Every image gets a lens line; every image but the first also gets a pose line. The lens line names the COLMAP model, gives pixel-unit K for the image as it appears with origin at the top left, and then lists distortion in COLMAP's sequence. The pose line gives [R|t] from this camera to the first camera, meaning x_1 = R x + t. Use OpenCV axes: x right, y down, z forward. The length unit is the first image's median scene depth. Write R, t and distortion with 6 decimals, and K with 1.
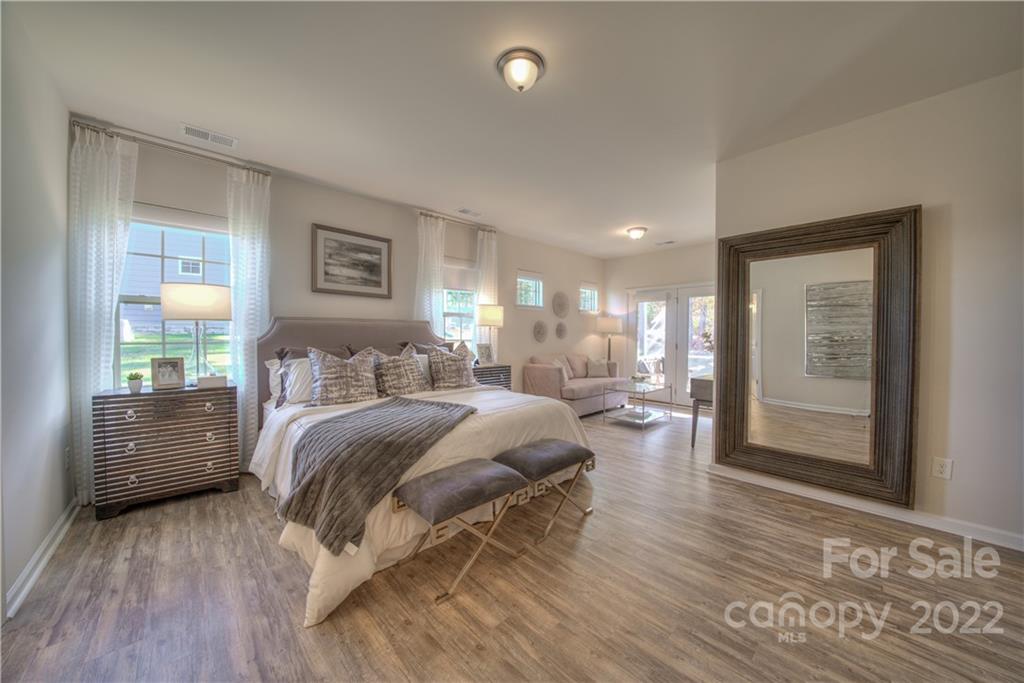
lens RADIAL K [[353.6, 0, 511.0], [0, 353.6, 342.3], [0, 0, 1]] dist [-0.017977, -0.000514]
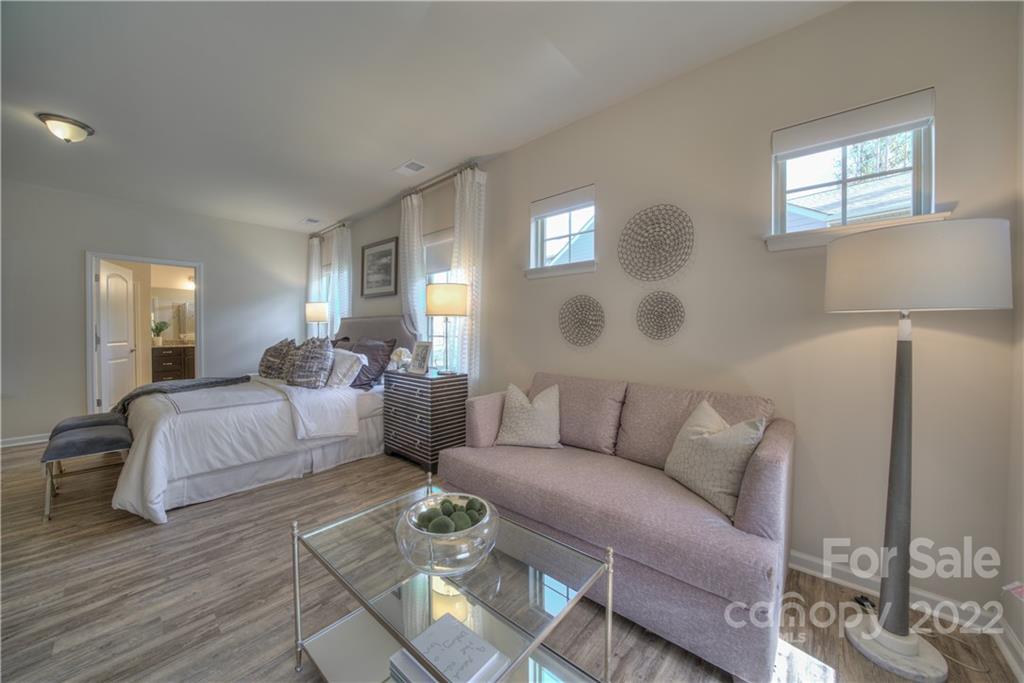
lens RADIAL K [[353.6, 0, 511.3], [0, 353.6, 335.5], [0, 0, 1]] dist [-0.017977, -0.000514]
pose [[0.110262, 0.013469, -0.993811, 0.519919], [-0.011634, 0.999857, 0.012260, -0.016271], [0.993835, 0.010210, 0.110402, 0.891439]]
